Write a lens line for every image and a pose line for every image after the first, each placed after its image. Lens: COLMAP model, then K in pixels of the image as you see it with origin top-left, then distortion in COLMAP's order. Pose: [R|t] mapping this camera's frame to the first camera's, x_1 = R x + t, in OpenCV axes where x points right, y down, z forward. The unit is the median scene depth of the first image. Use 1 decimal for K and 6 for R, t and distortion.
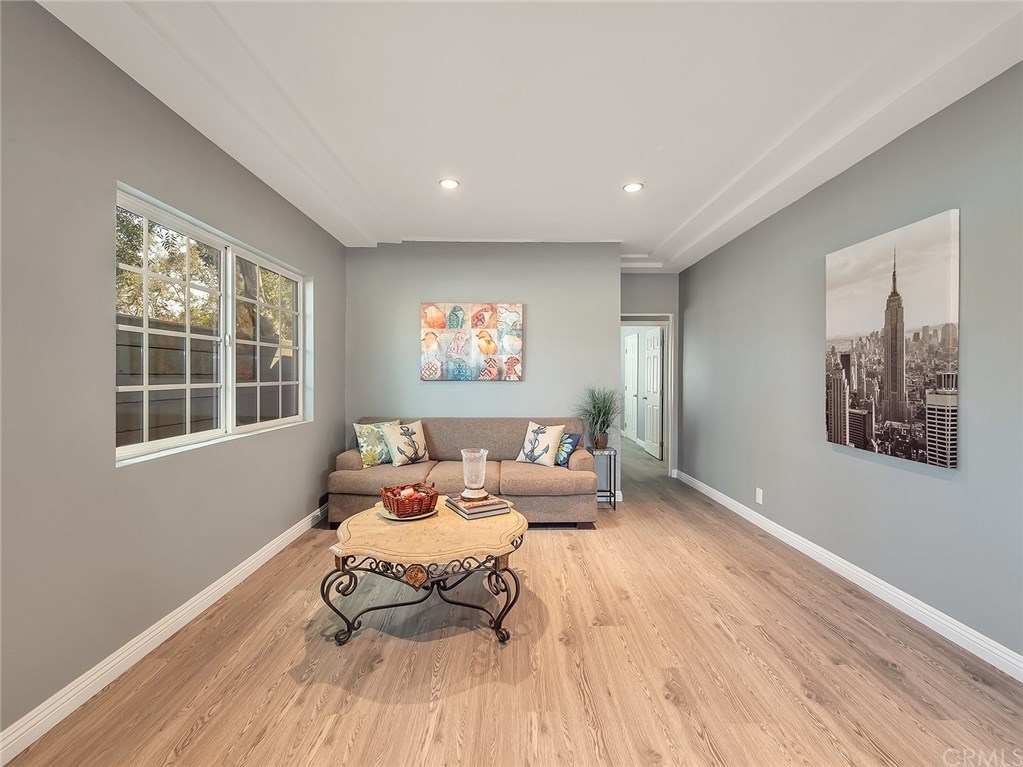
lens RADIAL K [[427.5, 0, 492.1], [0, 427.5, 379.1], [0, 0, 1]] dist [-0.004011, 0.000008]
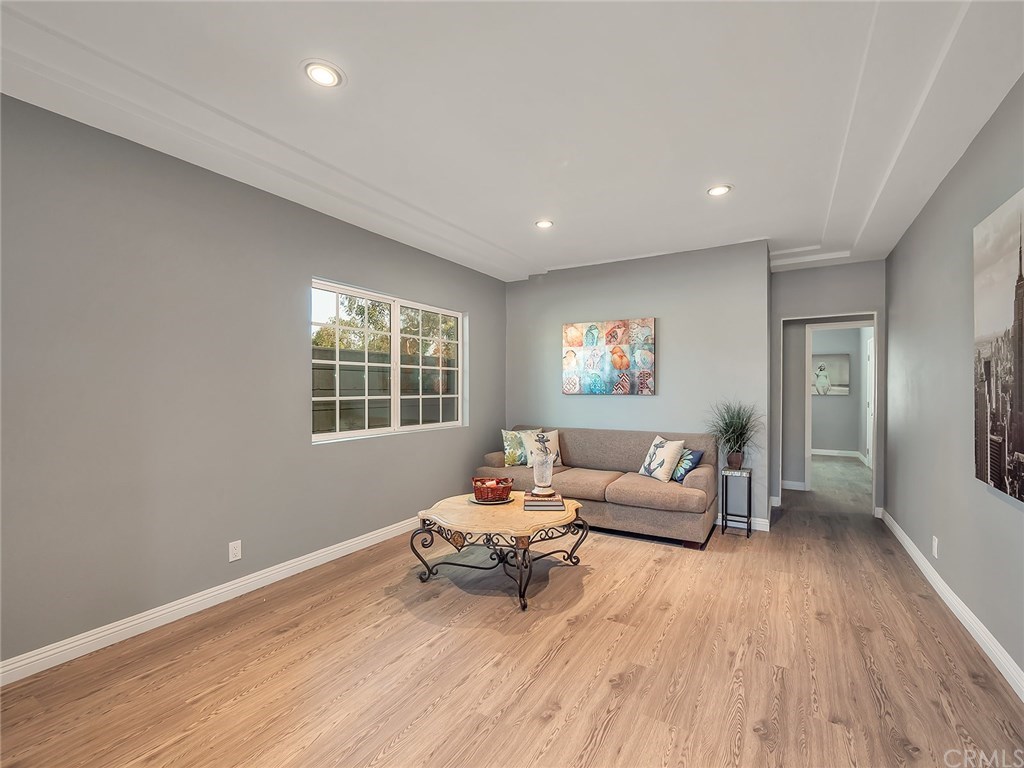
lens RADIAL K [[427.9, 0, 507.3], [0, 427.9, 392.5], [0, 0, 1]] dist [-0.004011, 0.000008]
pose [[0.863531, 0.001137, -0.504295, 0.464748], [-0.000921, 0.999999, 0.000678, -0.002972], [0.504295, -0.000121, 0.863531, -0.060419]]
